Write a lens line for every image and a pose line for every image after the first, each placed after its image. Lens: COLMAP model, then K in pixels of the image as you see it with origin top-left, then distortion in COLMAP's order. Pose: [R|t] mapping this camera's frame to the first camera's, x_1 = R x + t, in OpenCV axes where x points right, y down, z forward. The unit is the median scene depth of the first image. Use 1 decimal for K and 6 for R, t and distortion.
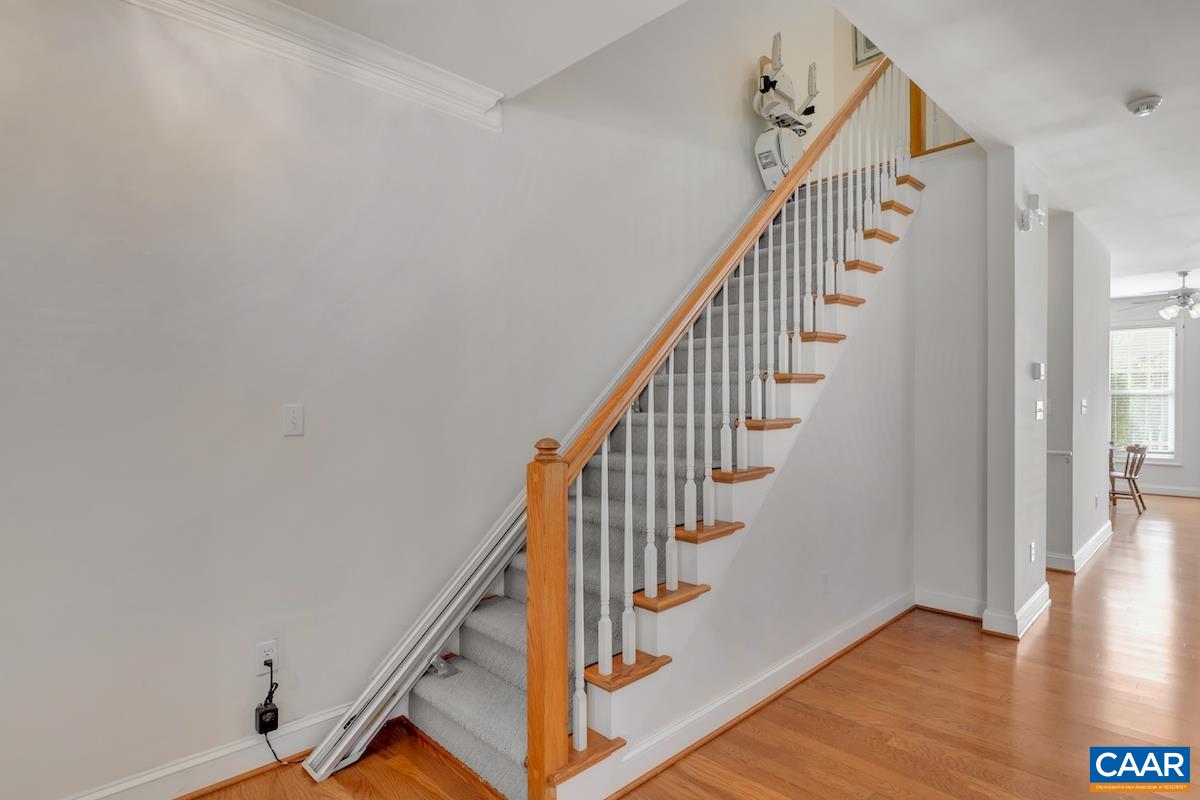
lens RADIAL K [[597.3, 0, 597.9], [0, 597.3, 394.1], [0, 0, 1]] dist [-0.024252, -0.000924]
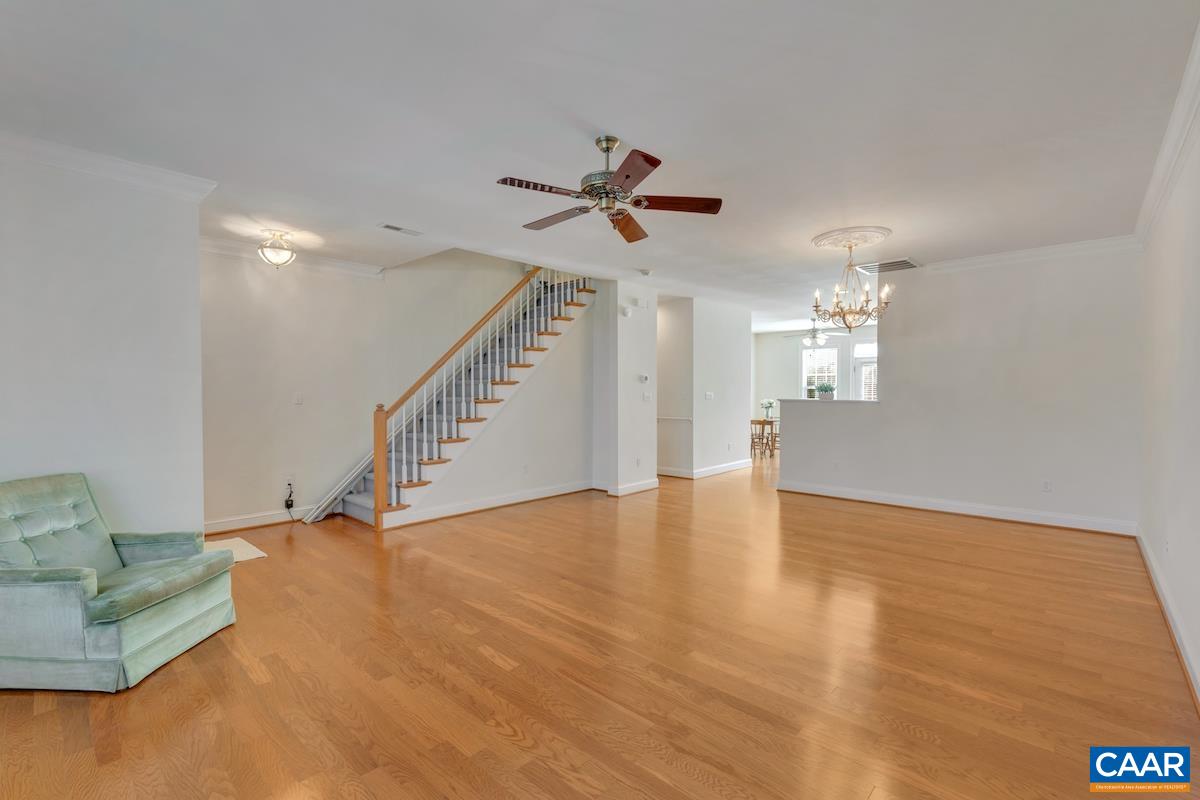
lens RADIAL K [[523.3, 0, 582.4], [0, 523.3, 399.6], [0, 0, 1]] dist [-0.009773, -0.000238]
pose [[0.999985, 0.004667, 0.002798, 0.317968], [-0.004744, 0.999592, 0.028170, -0.009583], [-0.002665, -0.028183, 0.999599, -0.567214]]
